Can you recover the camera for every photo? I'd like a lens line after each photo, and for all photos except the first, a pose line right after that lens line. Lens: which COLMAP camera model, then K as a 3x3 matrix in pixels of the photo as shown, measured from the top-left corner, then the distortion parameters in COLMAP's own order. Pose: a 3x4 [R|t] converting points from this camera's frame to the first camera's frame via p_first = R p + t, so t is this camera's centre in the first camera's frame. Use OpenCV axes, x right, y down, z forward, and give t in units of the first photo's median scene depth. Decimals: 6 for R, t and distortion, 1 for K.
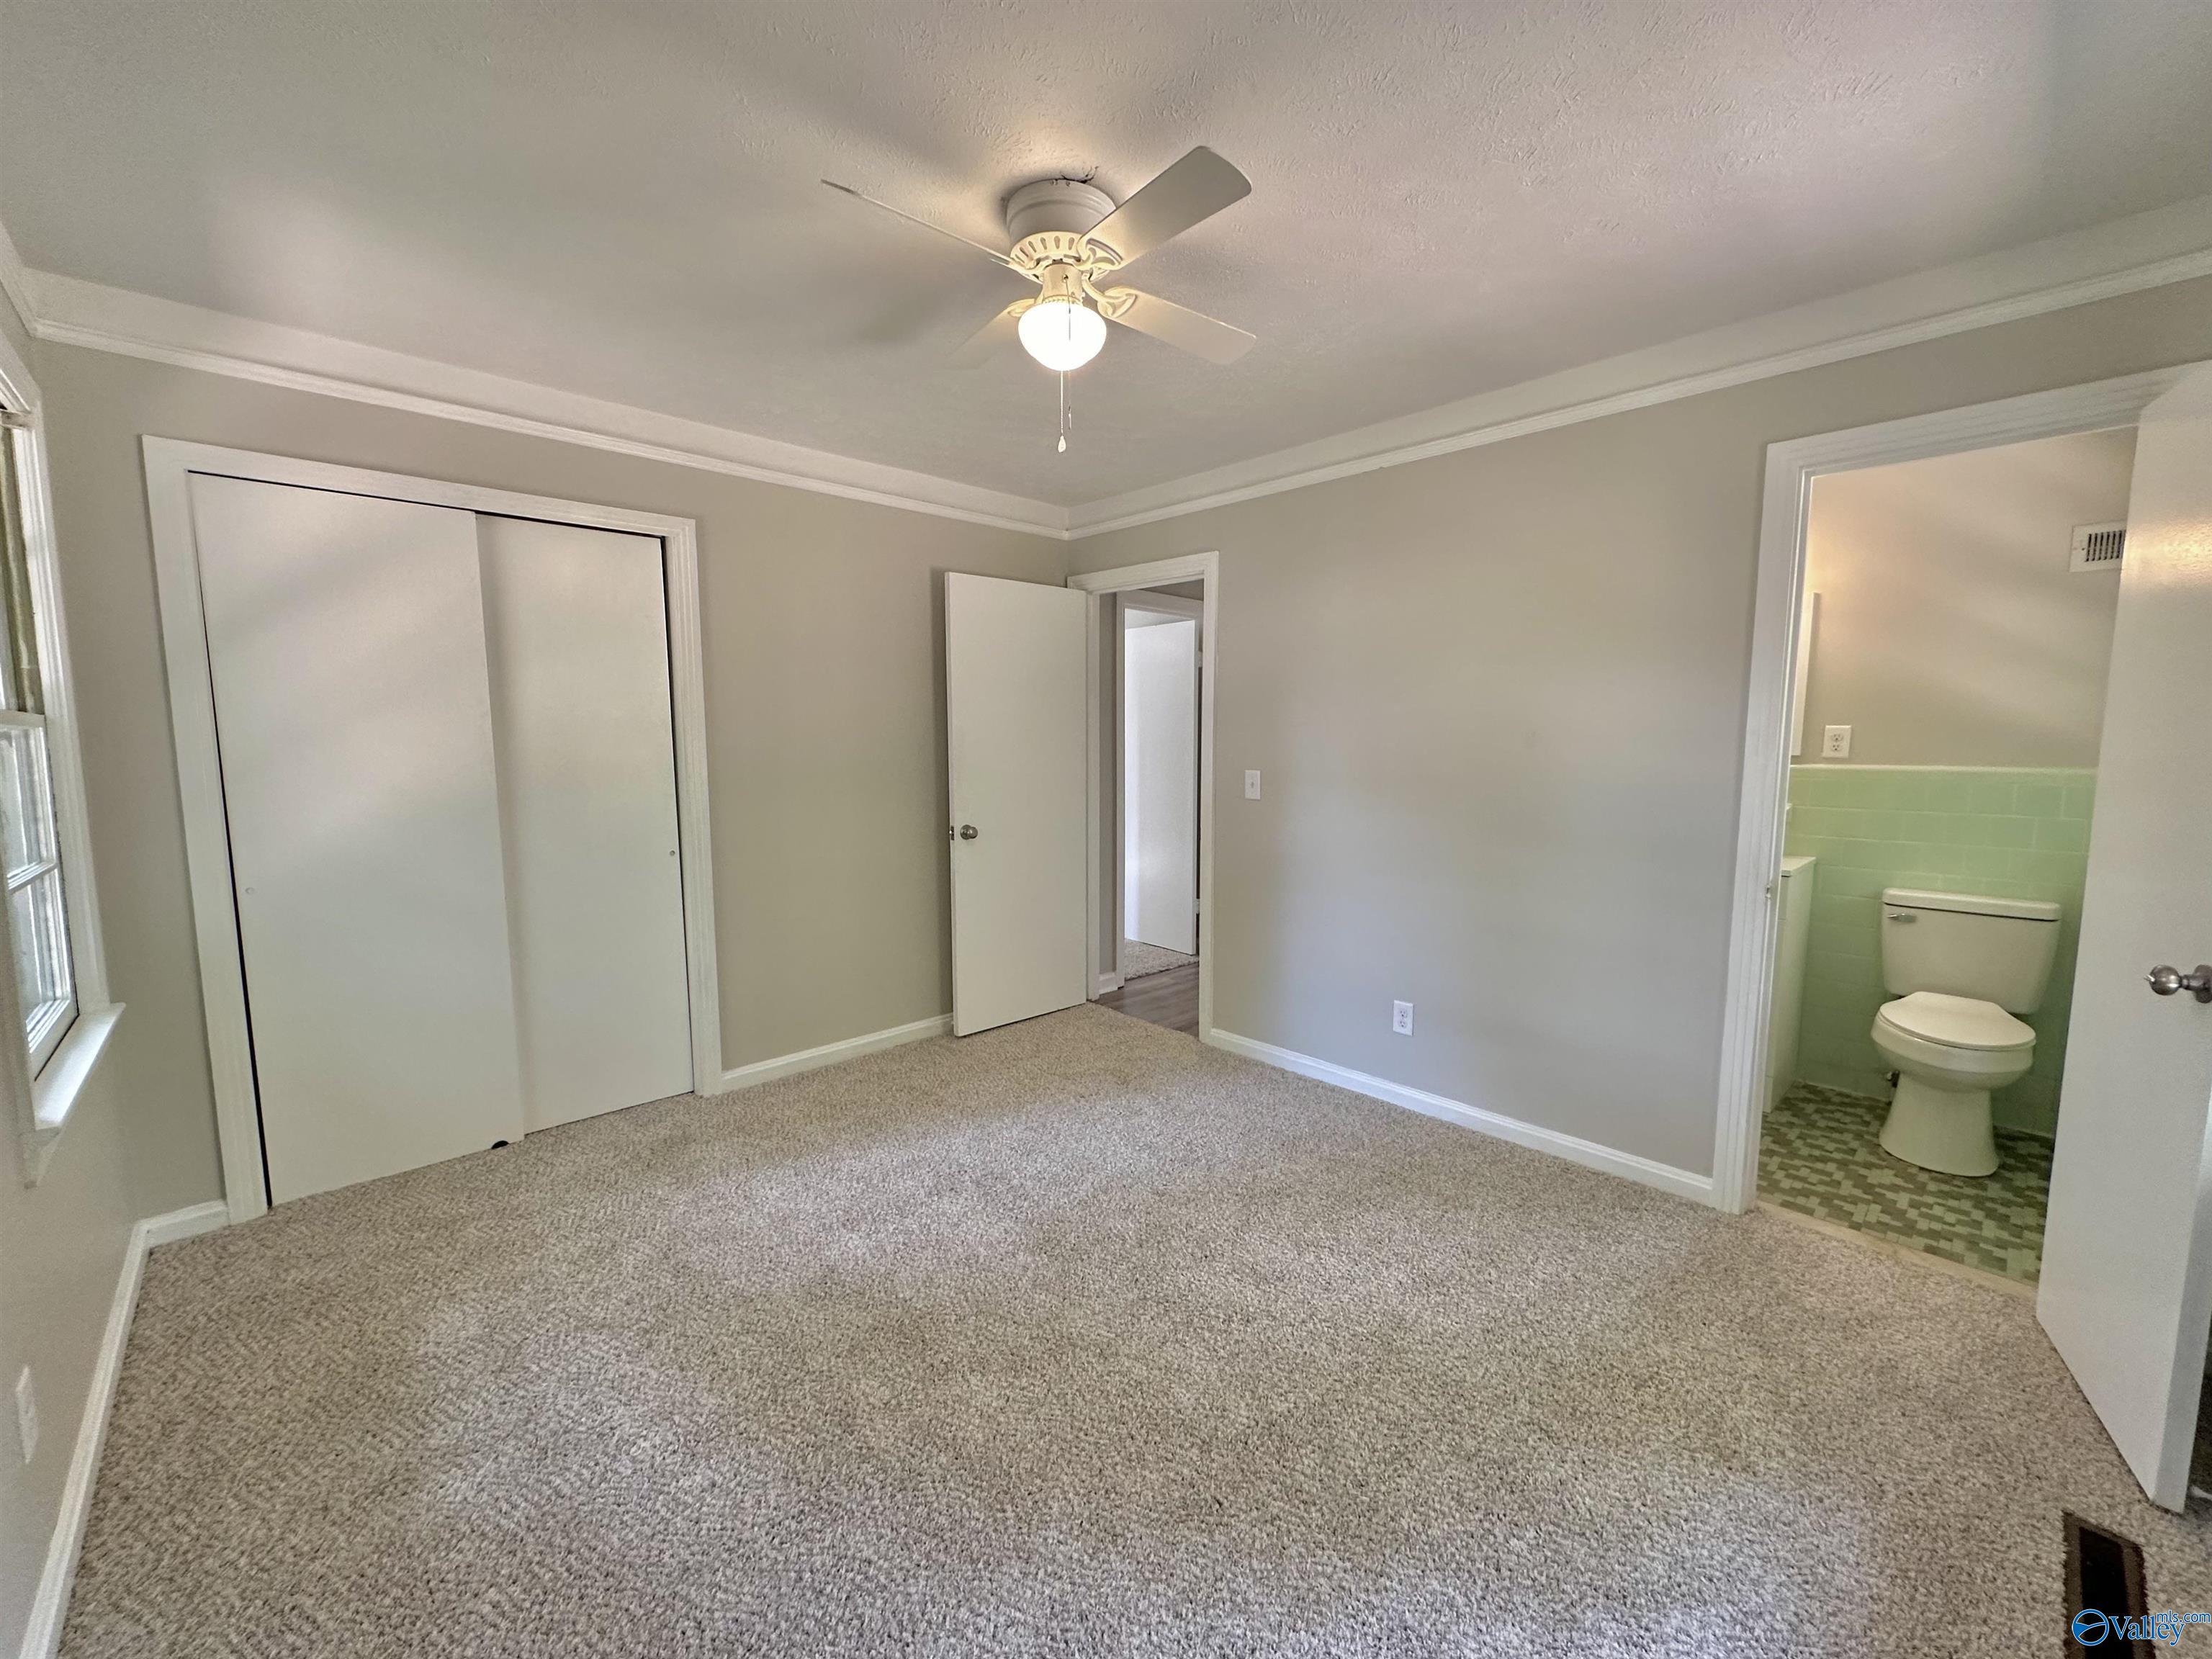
lens RADIAL K [[878.4, 0, 1107.7], [0, 878.4, 830.3], [0, 0, 1]] dist [-0.001340, -0.000077]
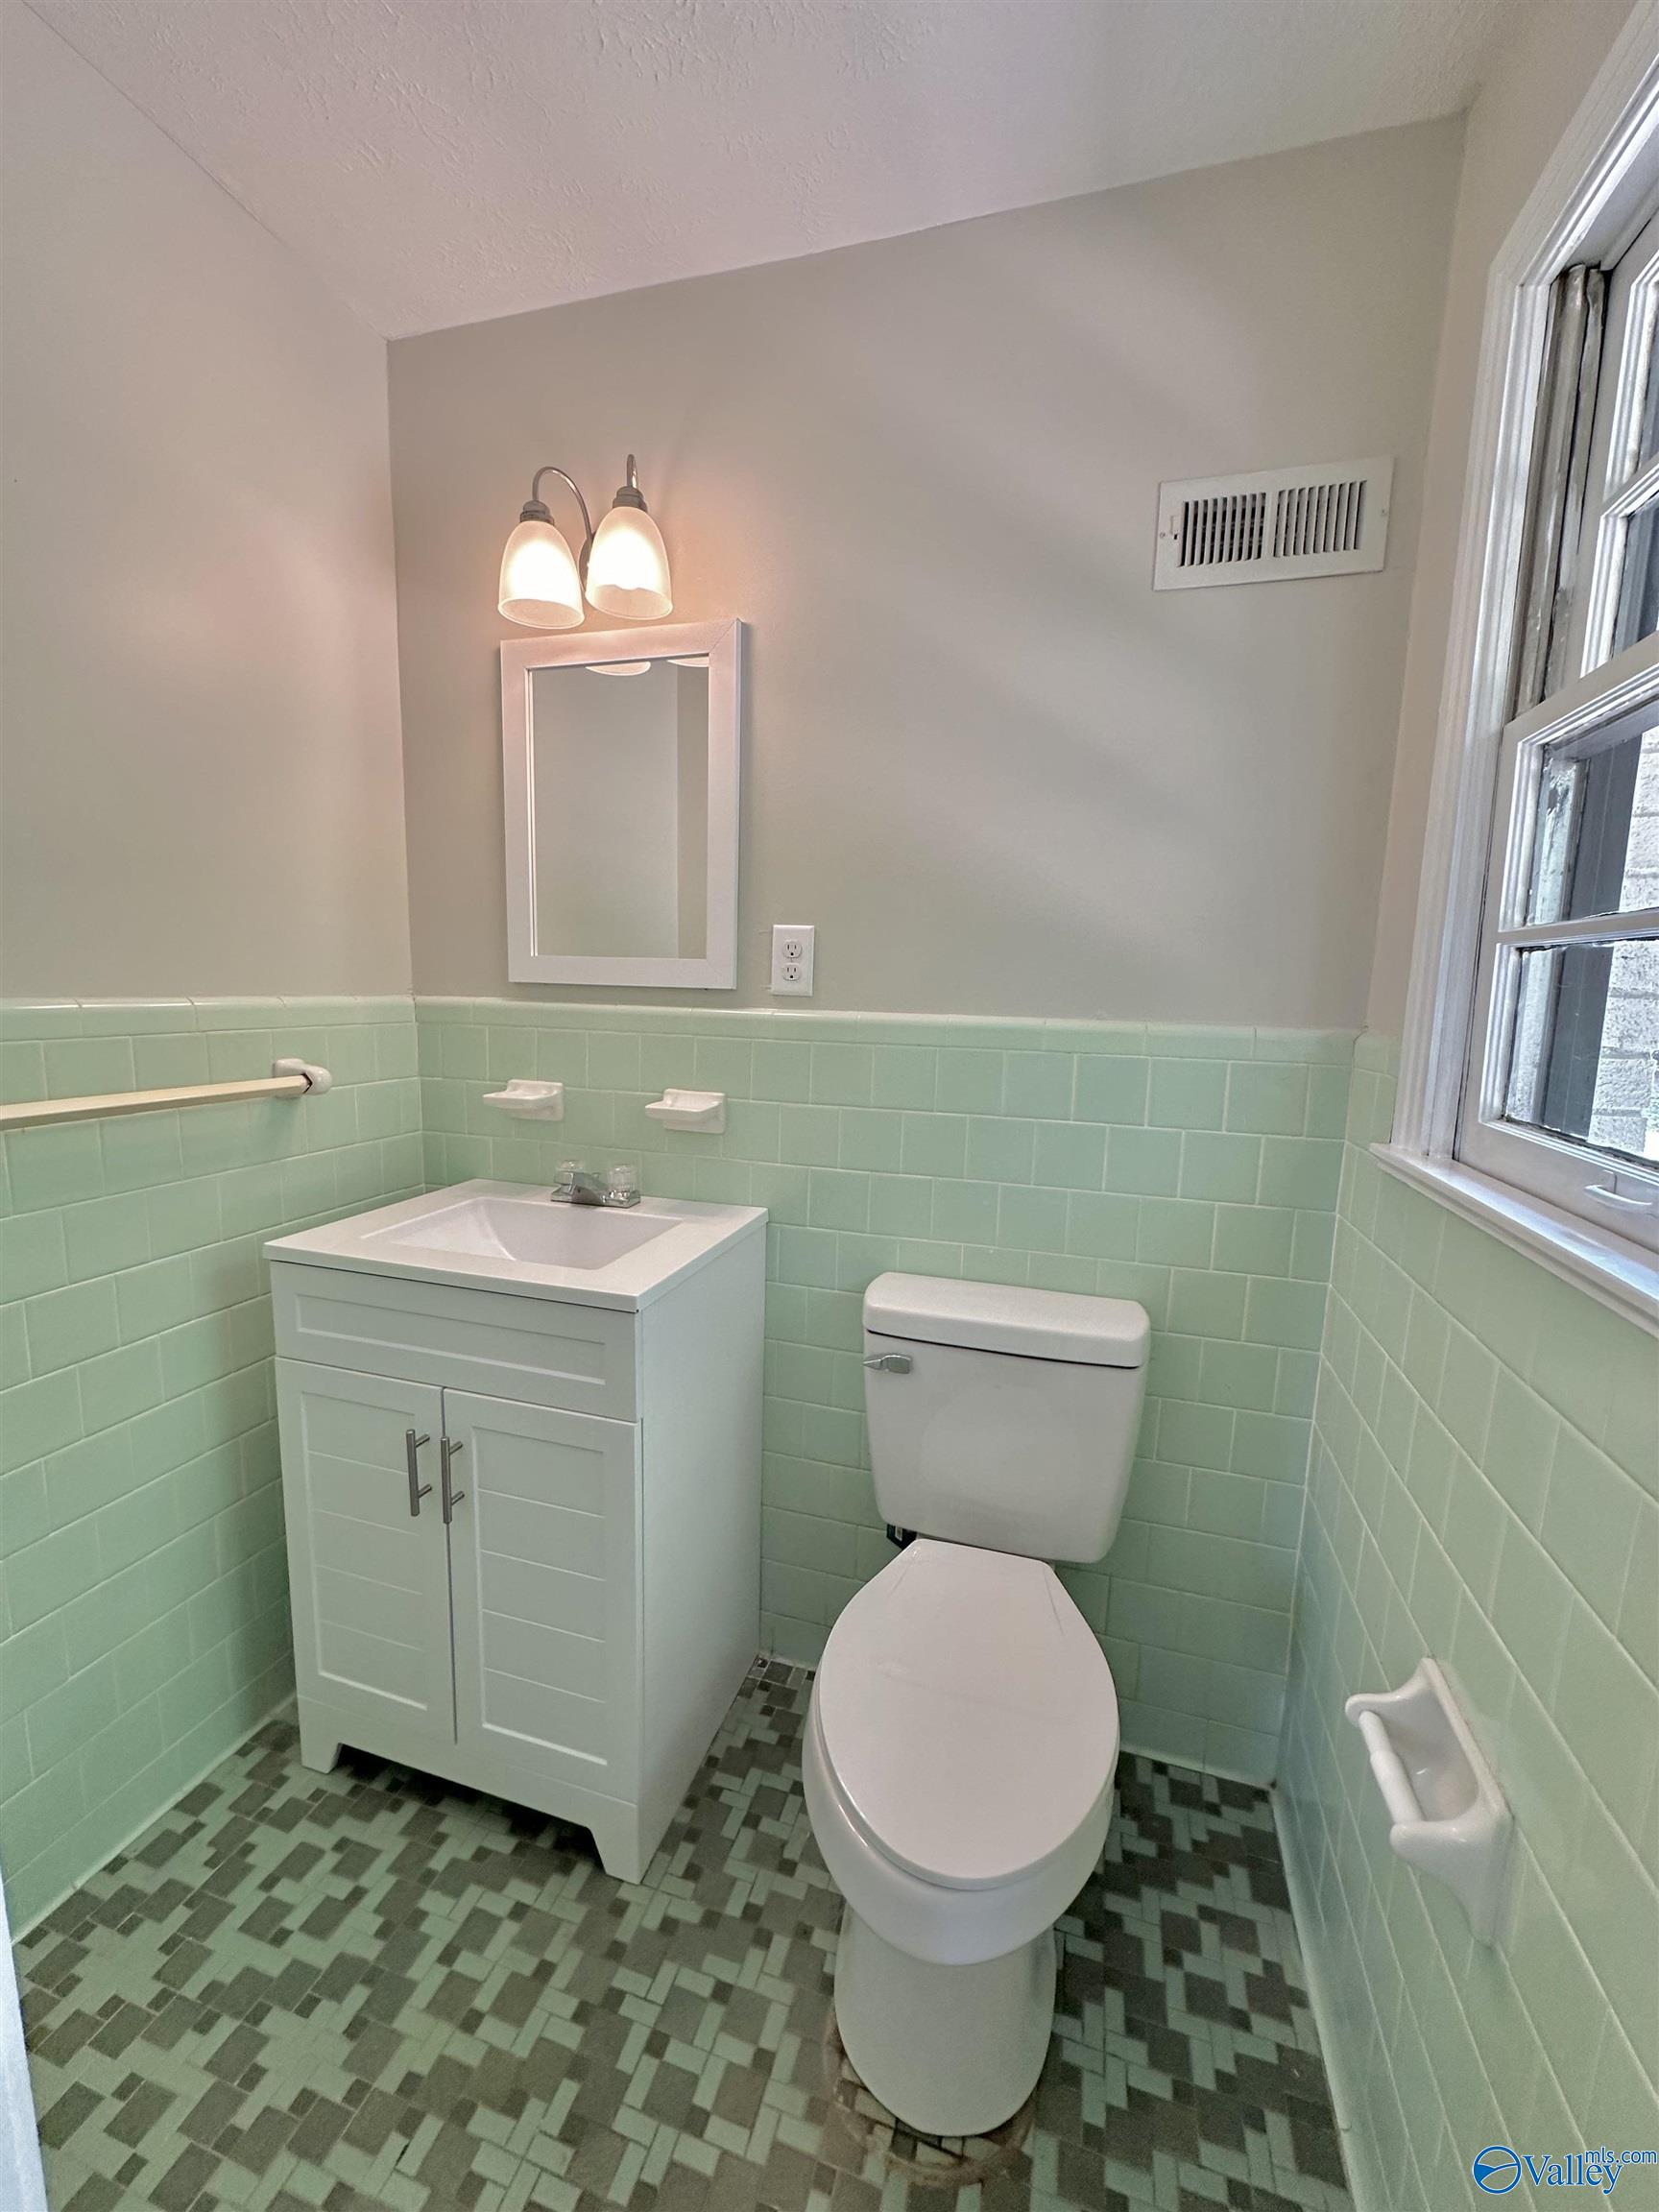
lens RADIAL K [[878.4, 0, 826.2], [0, 878.4, 1101.4], [0, 0, 1]] dist [-0.001340, -0.000077]
pose [[0.866413, -0.044635, 0.497329, 0.667233], [0.025790, 0.998668, 0.044700, -0.050892], [-0.498661, -0.025902, 0.866410, 0.640893]]
